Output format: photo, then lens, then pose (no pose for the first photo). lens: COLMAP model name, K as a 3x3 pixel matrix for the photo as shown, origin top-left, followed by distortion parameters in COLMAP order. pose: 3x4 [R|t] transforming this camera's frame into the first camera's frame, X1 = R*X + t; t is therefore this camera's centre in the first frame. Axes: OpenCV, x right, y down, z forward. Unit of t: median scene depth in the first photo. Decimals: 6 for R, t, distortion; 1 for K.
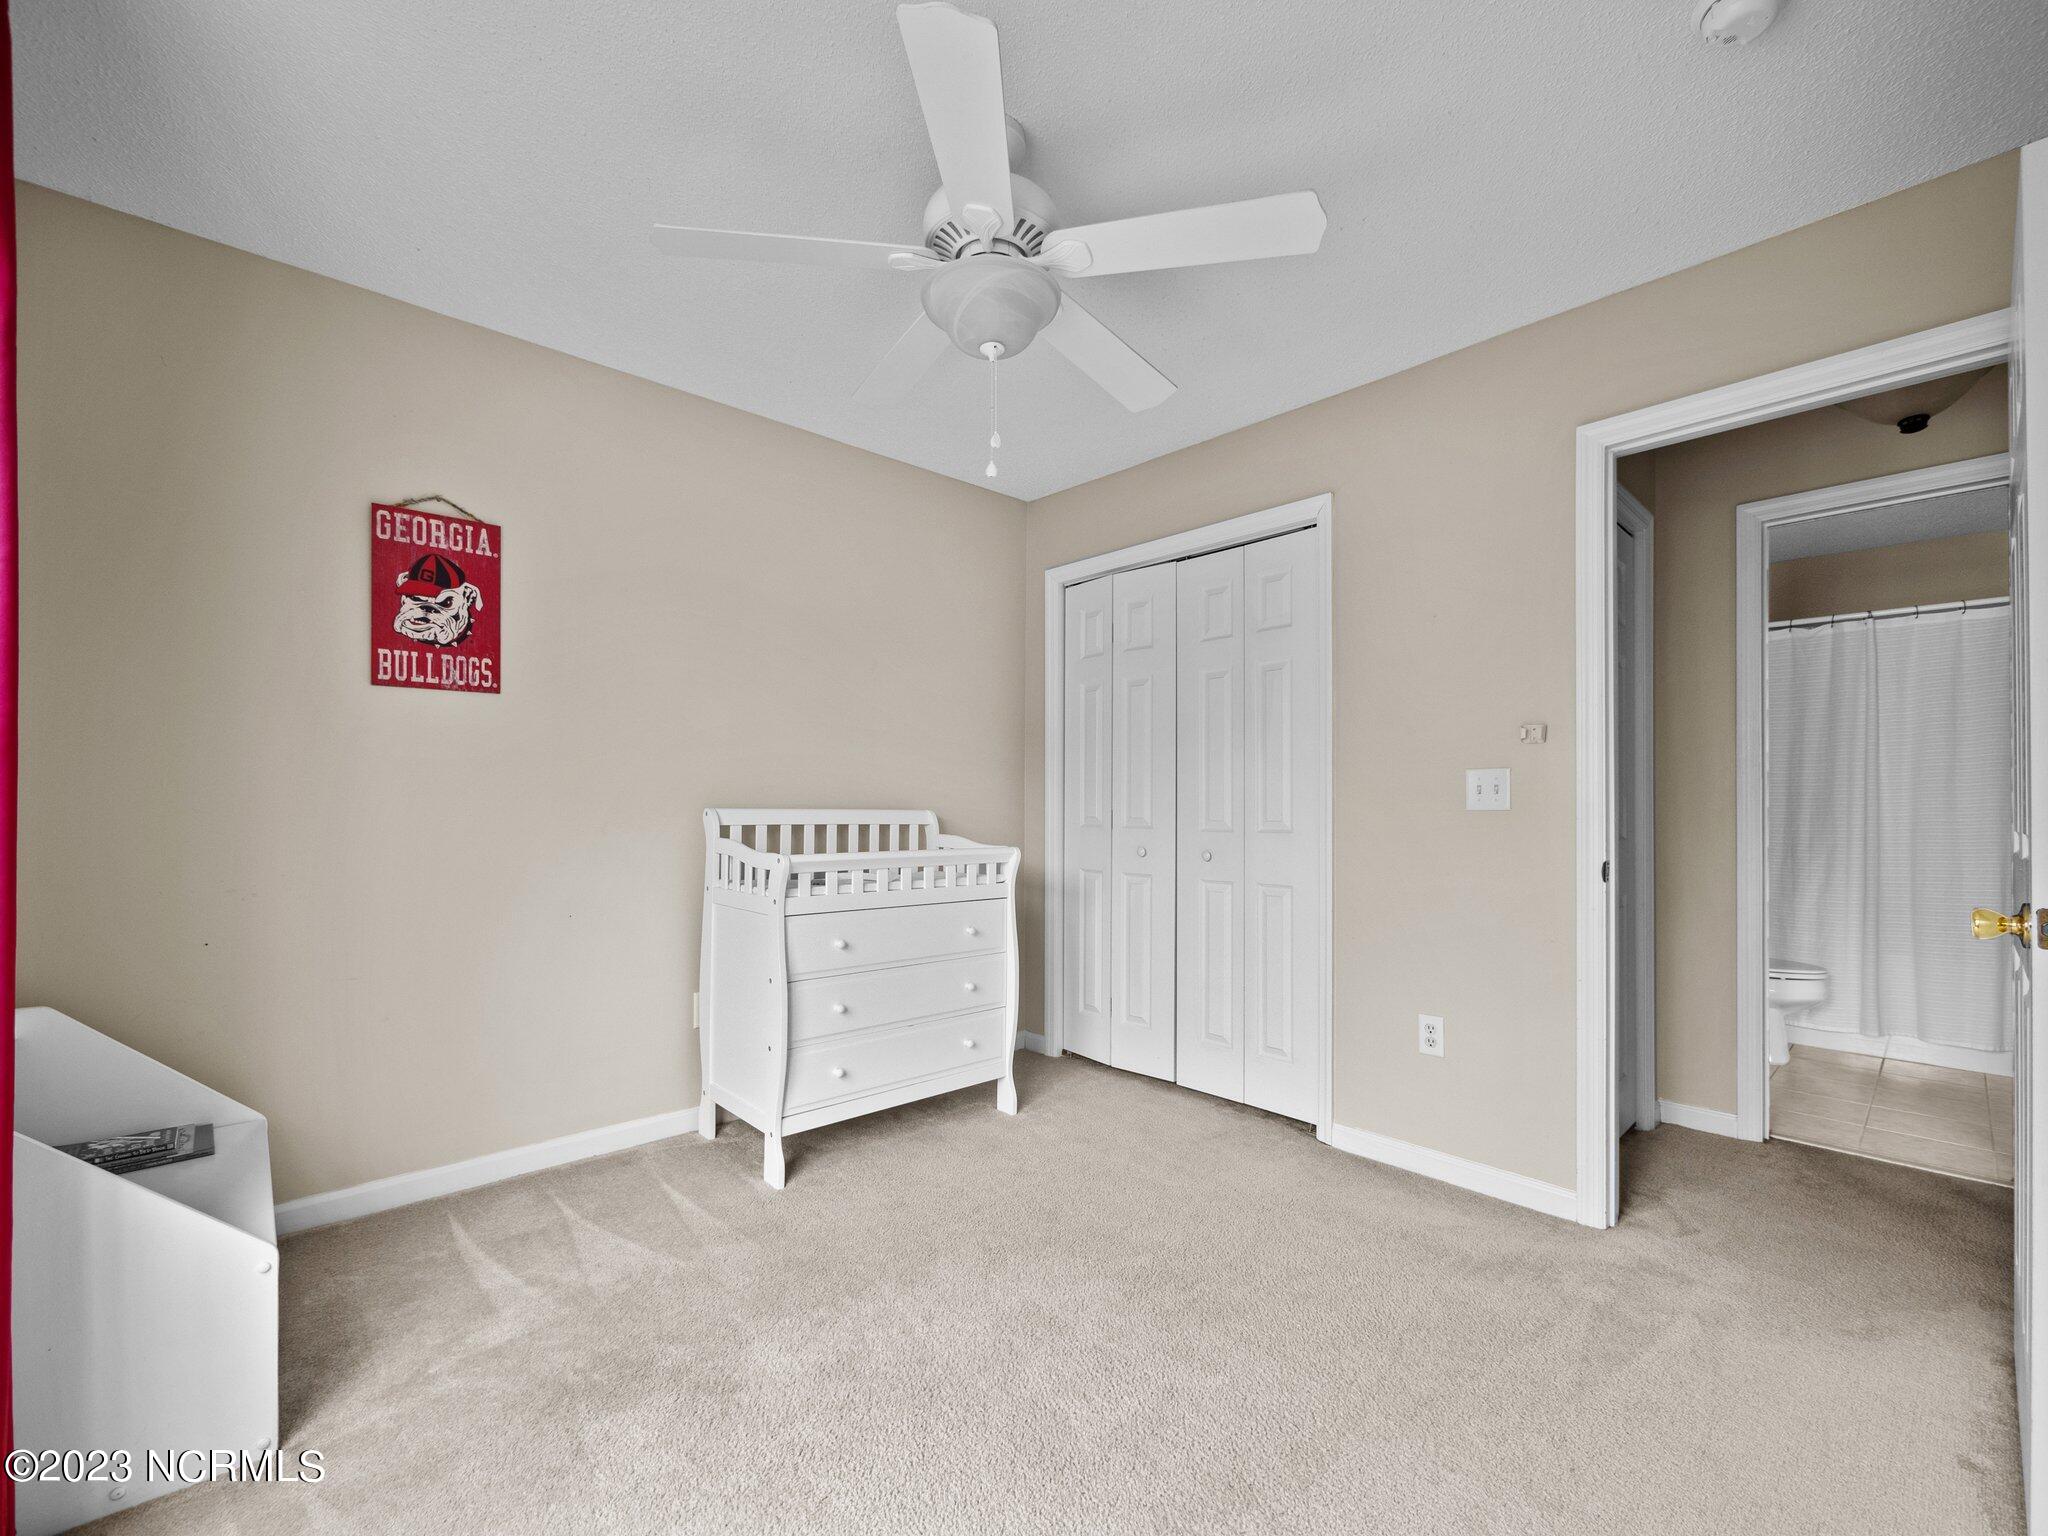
lens RADIAL K [[865.9, 0, 1030.3], [0, 865.9, 792.3], [0, 0, 1]] dist [-0.004829, -0.000381]
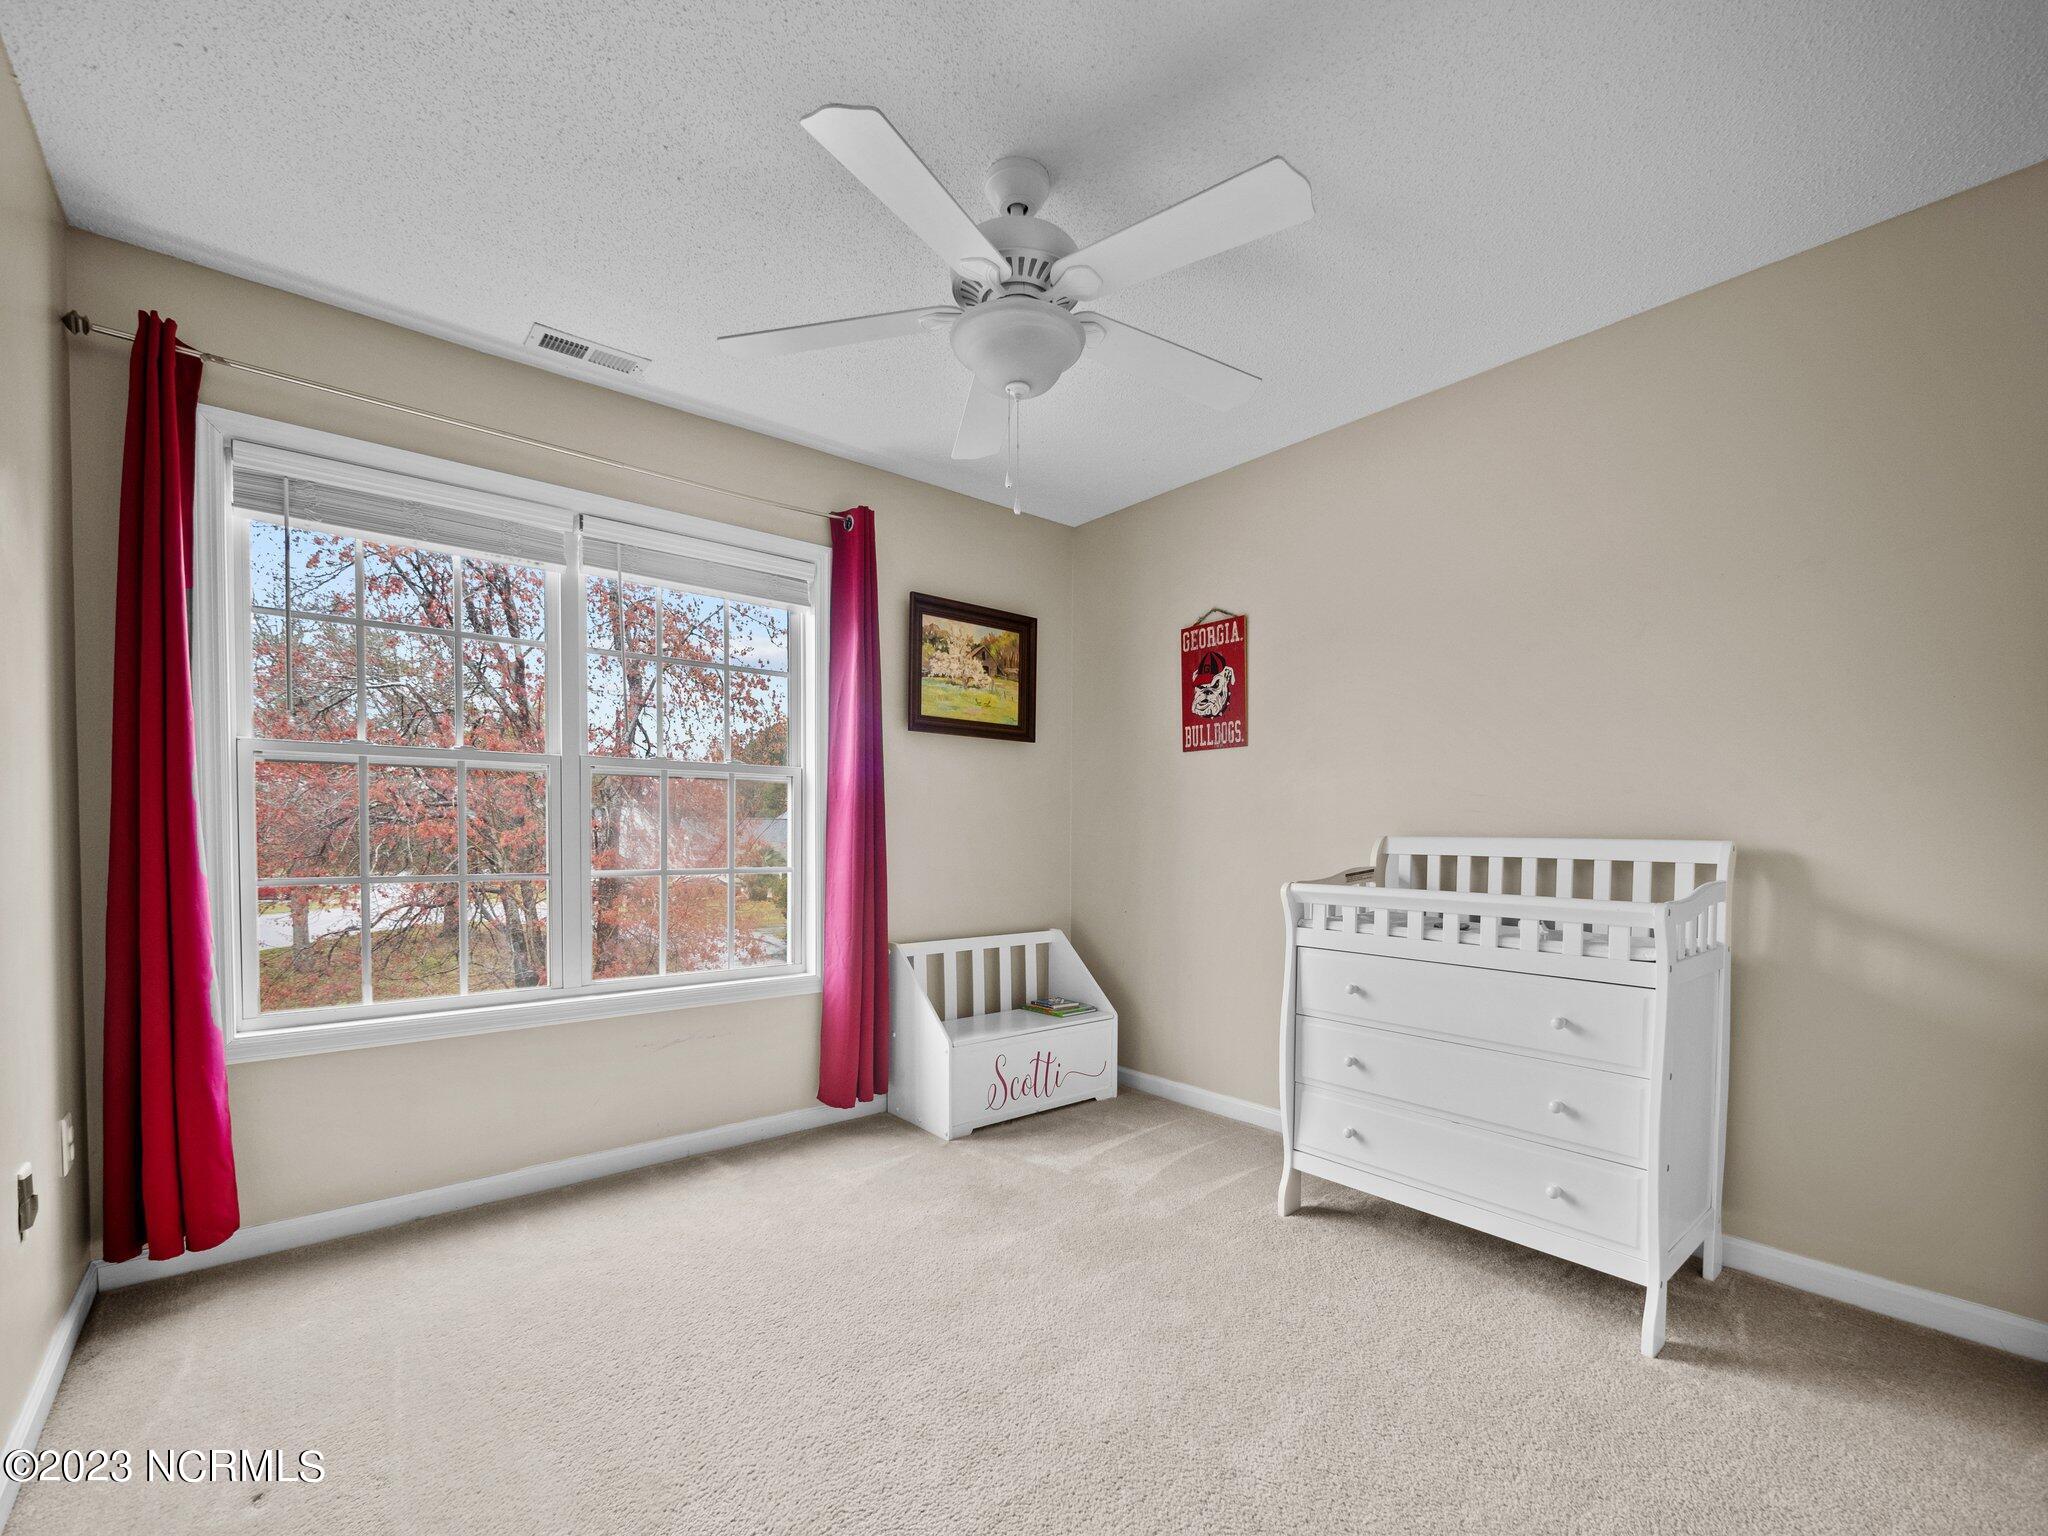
lens RADIAL K [[886.9, 0, 1022.8], [0, 886.9, 843.1], [0, 0, 1]] dist [-0.004350, -0.000359]
pose [[-0.033420, 0.009962, -0.999392, 0.732706], [0.010689, 0.999897, 0.009609, 0.014125], [0.999384, -0.010361, -0.033523, 0.730205]]
